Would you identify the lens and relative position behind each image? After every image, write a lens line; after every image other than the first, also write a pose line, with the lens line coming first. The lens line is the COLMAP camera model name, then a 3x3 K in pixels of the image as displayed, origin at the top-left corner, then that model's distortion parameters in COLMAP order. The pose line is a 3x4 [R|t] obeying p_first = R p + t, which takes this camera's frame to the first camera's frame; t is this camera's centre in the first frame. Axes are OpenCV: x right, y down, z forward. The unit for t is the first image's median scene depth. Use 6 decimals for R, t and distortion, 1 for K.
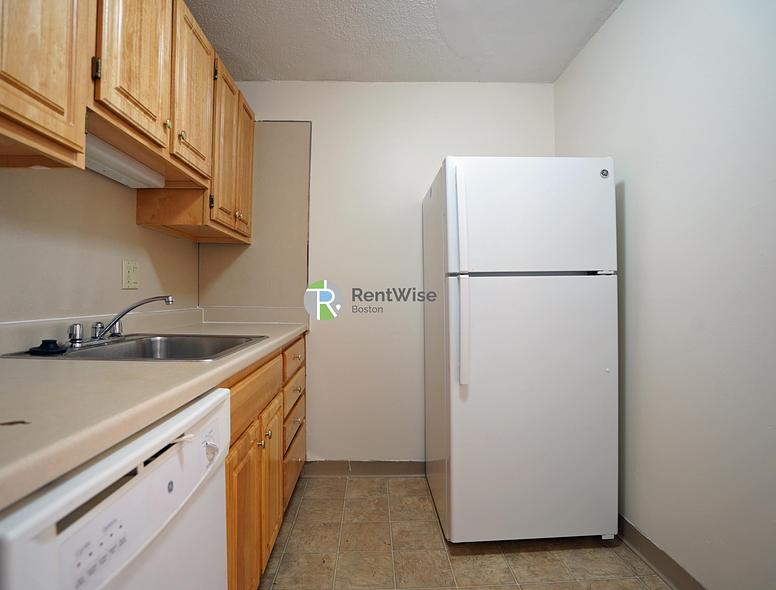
lens RADIAL K [[409.2, 0, 384.4], [0, 409.2, 295.5], [0, 0, 1]] dist [-0.062026, 0.028471]
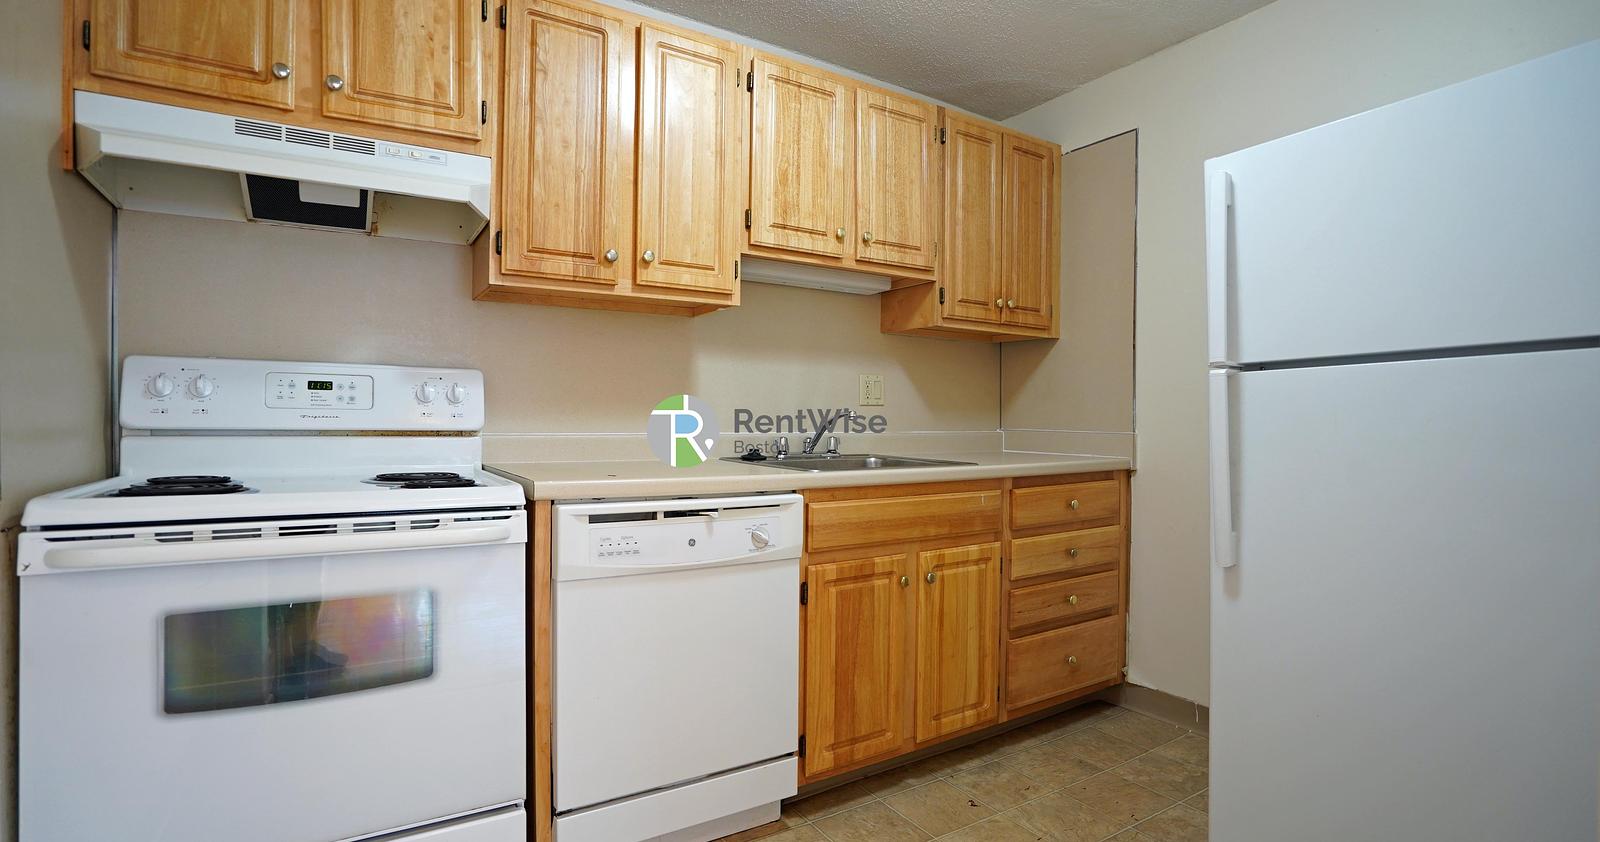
lens RADIAL K [[746.5, 0, 800.0], [0, 746.5, 421.0], [0, 0, 1]] dist [-0.062823, 0.025469]
pose [[0.509521, 0.000957, -0.860458, 0.743164], [-0.003135, 0.999995, -0.000744, 0.020740], [0.860452, 0.003076, 0.509522, -0.000755]]
